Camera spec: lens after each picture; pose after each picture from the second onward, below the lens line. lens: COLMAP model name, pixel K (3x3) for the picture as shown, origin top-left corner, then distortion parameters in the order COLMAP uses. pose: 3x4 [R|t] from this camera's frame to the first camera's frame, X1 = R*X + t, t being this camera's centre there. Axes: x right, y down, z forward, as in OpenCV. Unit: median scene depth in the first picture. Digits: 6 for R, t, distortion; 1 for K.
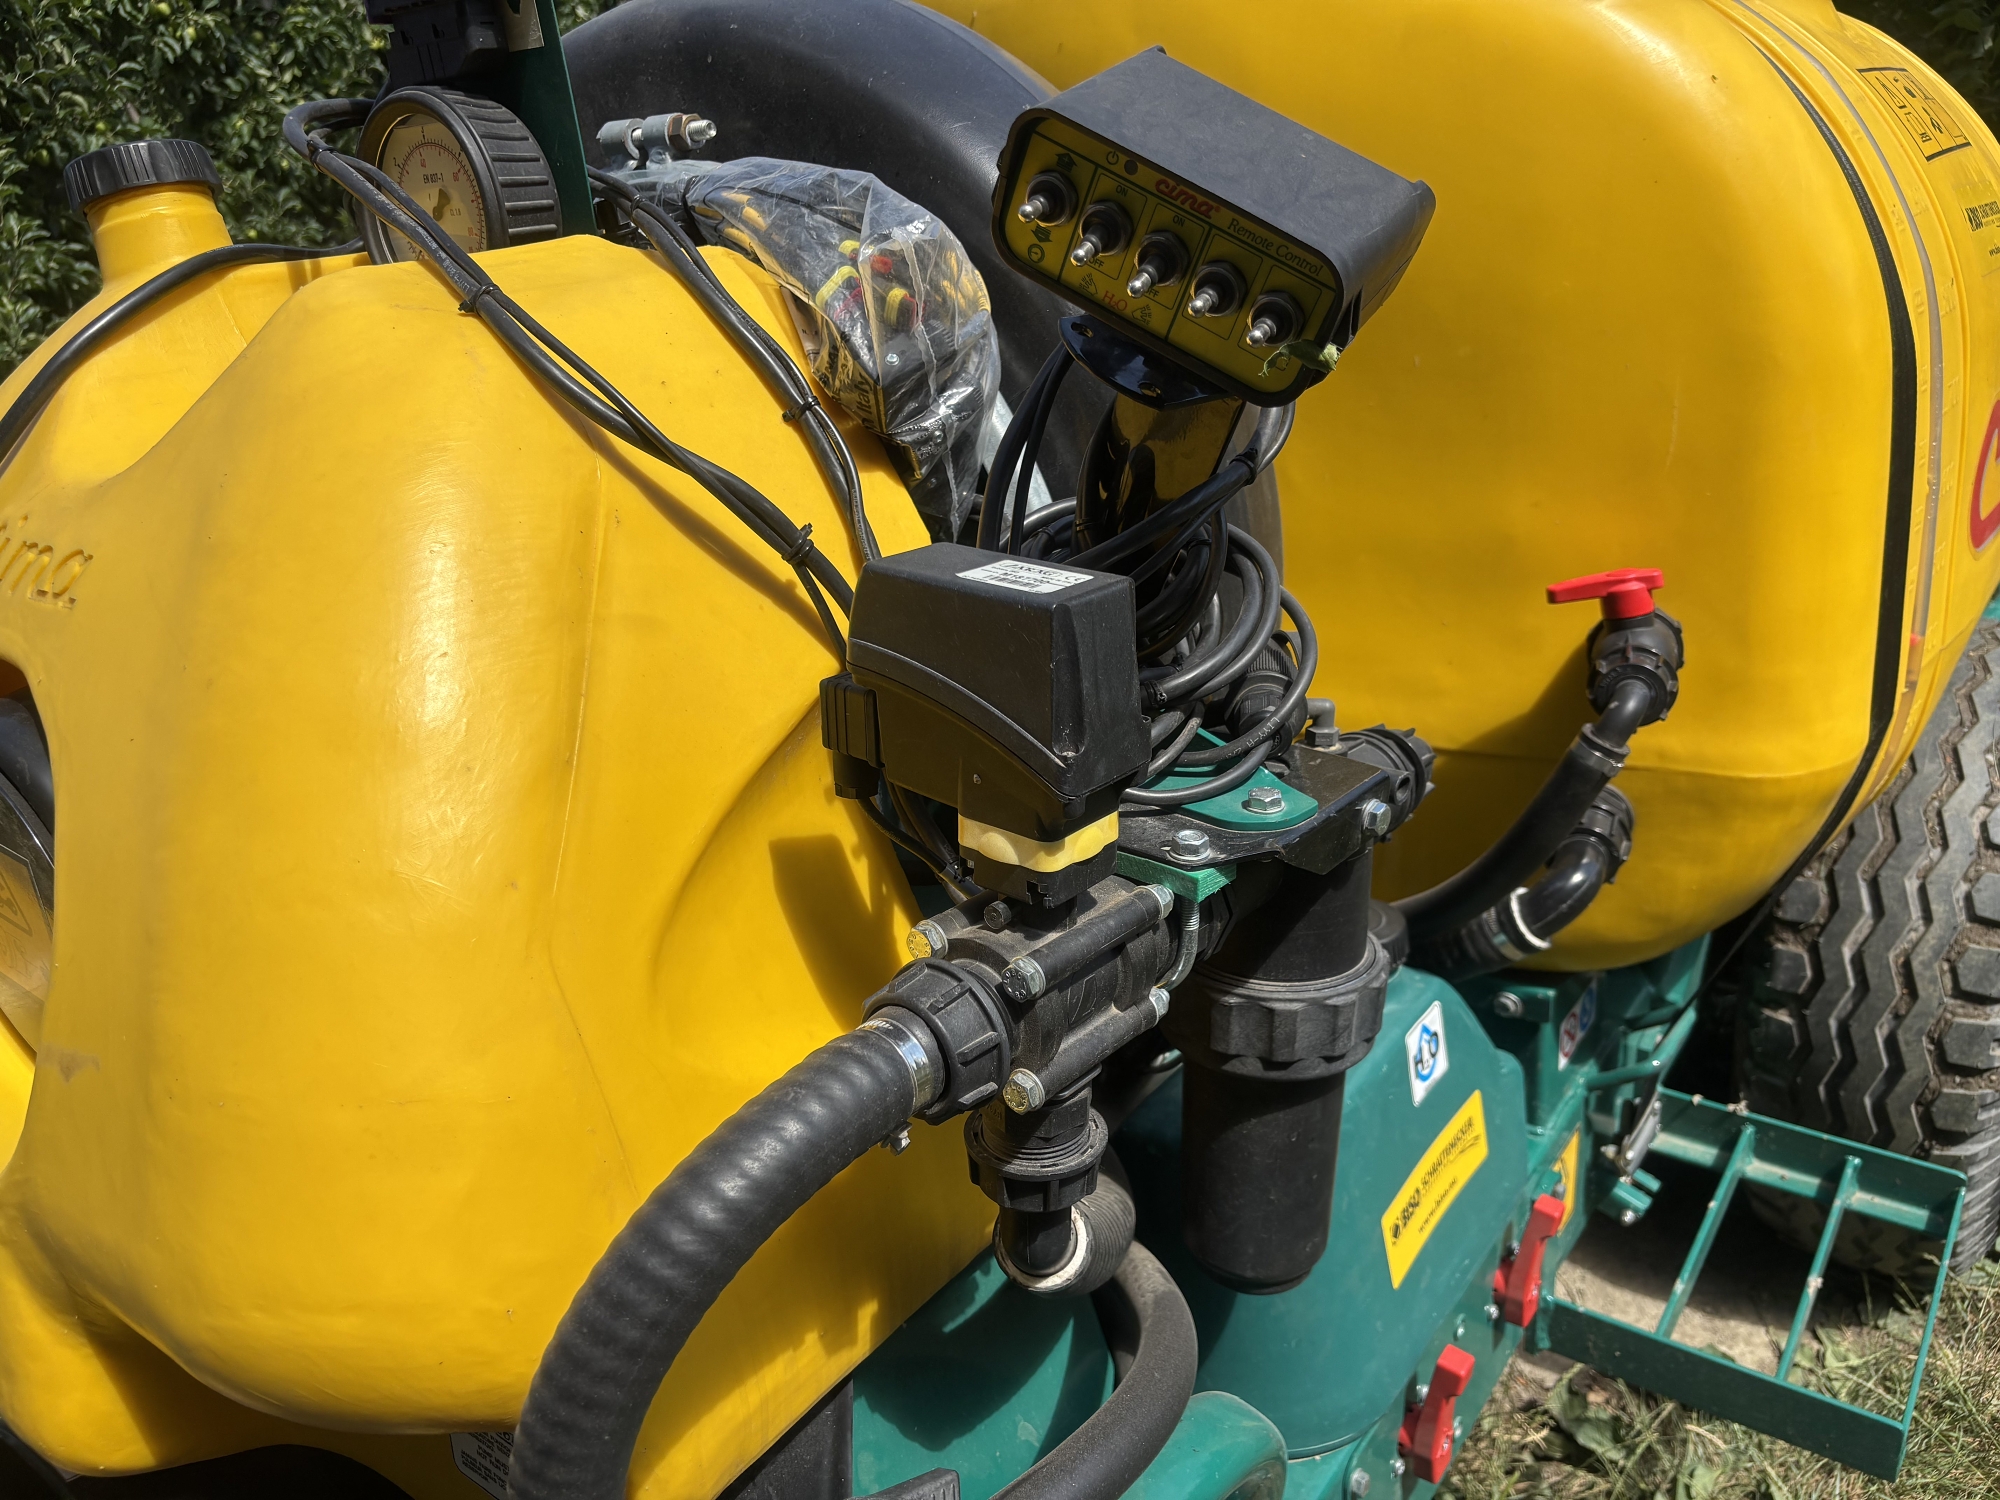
lens RADIAL K [[1527.1, 0, 1000.4], [0, 1527.1, 758.9], [0, 0, 1]] dist [0.046404, -0.062722]
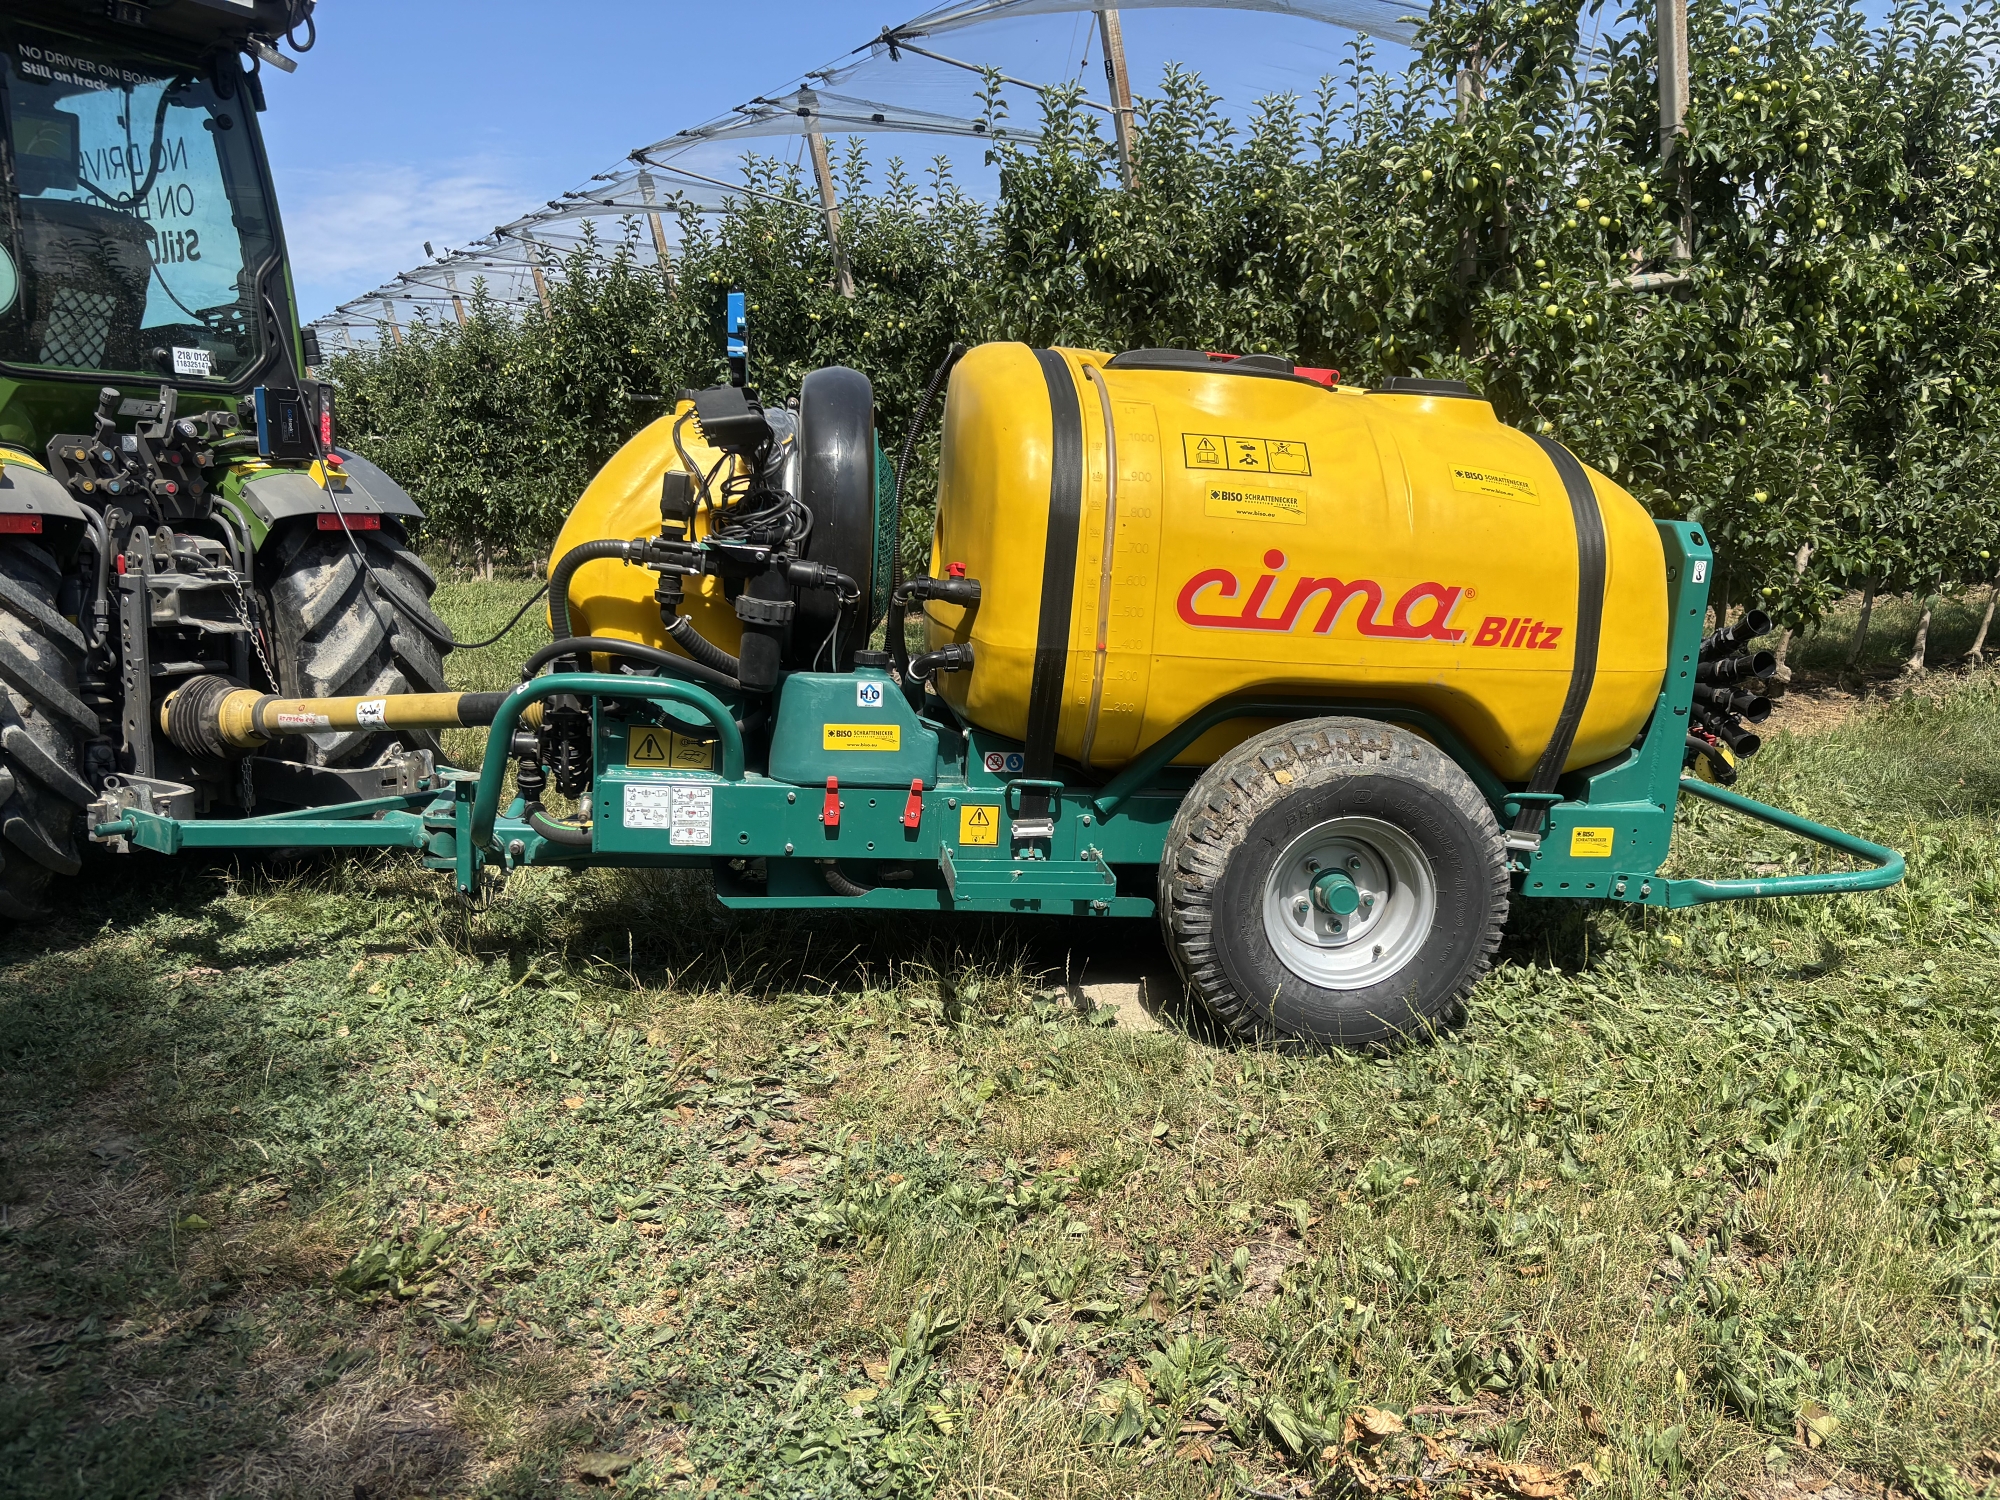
lens RADIAL K [[1527.1, 0, 1017.7], [0, 1527.1, 768.3], [0, 0, 1]] dist [0.046404, -0.062722]
pose [[0.696748, 0.256881, -0.669743, 3.416181], [-0.376634, 0.925631, -0.036793, 0.430972], [0.610483, 0.277884, 0.741681, -1.441947]]
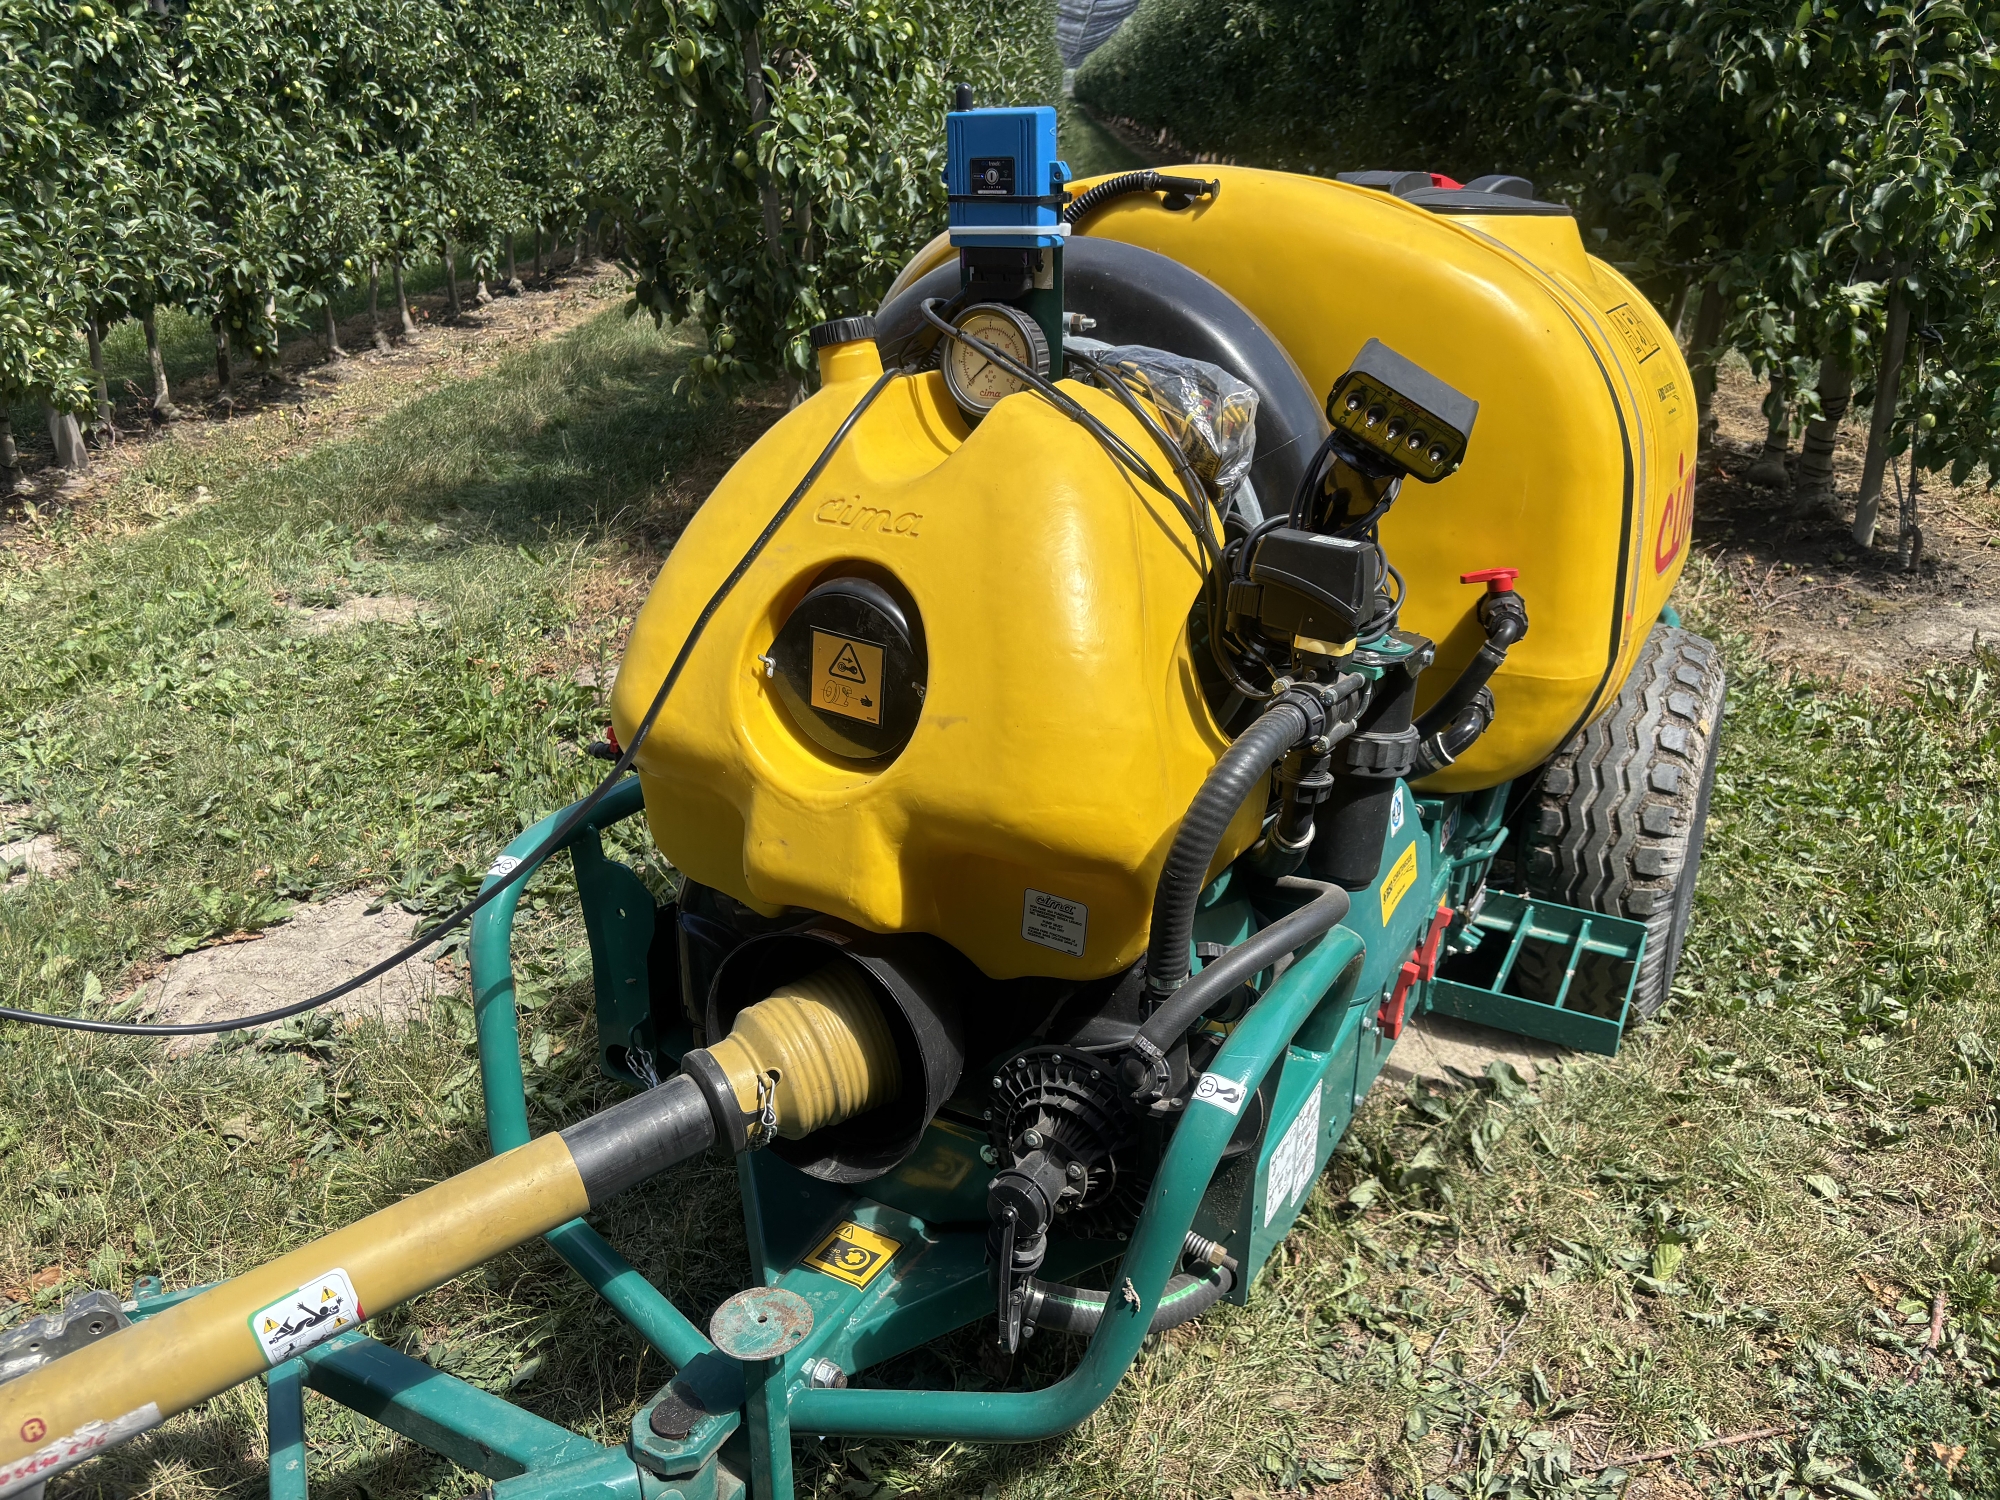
lens RADIAL K [[1527.1, 0, 995.9], [0, 1527.1, 736.0], [0, 0, 1]] dist [0.046404, -0.062722]
pose [[0.985104, 0.035303, 0.168295, -0.705823], [-0.029688, 0.998919, -0.035766, 0.231912], [-0.169376, 0.030237, 0.985088, -1.053444]]
